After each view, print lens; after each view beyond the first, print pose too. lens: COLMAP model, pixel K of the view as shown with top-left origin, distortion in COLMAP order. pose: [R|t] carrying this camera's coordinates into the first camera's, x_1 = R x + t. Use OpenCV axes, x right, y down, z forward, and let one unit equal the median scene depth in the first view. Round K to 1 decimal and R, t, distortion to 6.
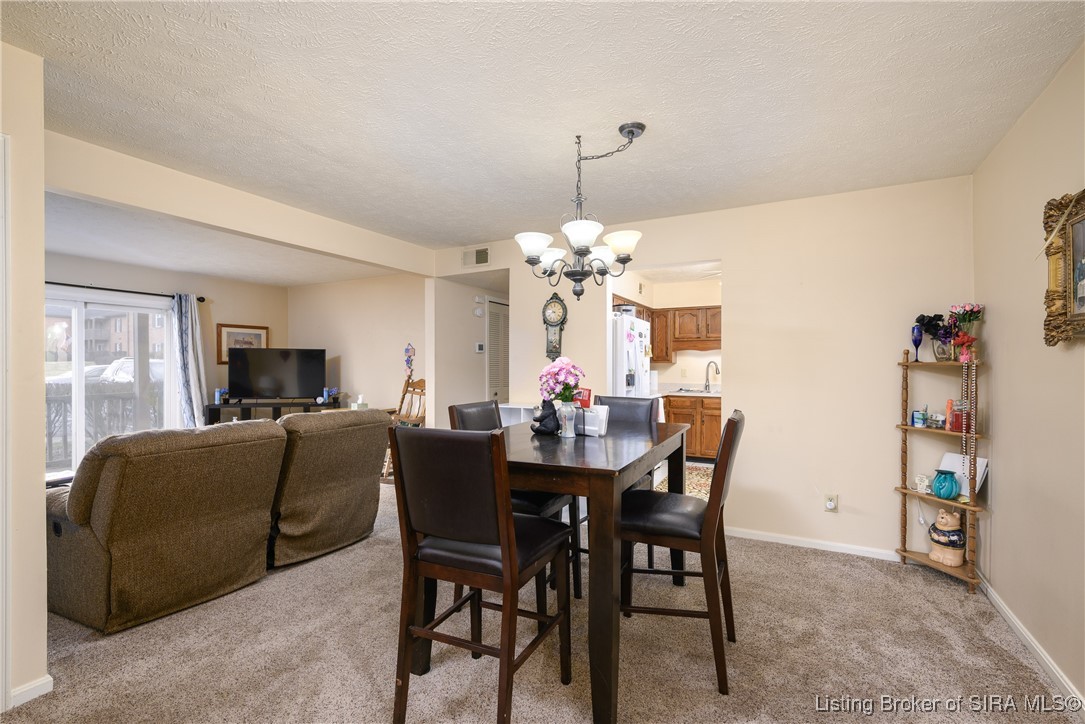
lens RADIAL K [[492.3, 0, 547.0], [0, 492.3, 374.2], [0, 0, 1]] dist [-0.000571, -0.000253]
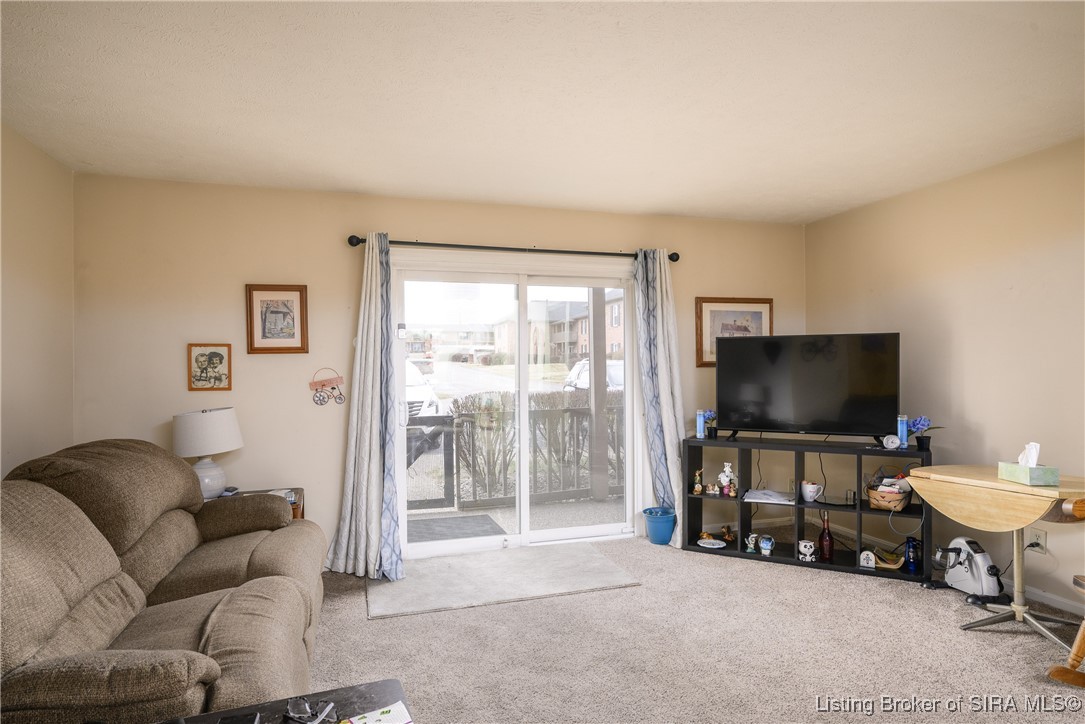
lens RADIAL K [[618.5, 0, 542.5], [0, 618.5, 362.0], [0, 0, 1]] dist [-0.000298, -0.000049]
pose [[0.707758, -0.014088, -0.706314, -0.292686], [-0.001044, 0.999779, -0.020987, -0.010625], [0.706454, 0.015591, 0.707587, 0.366313]]
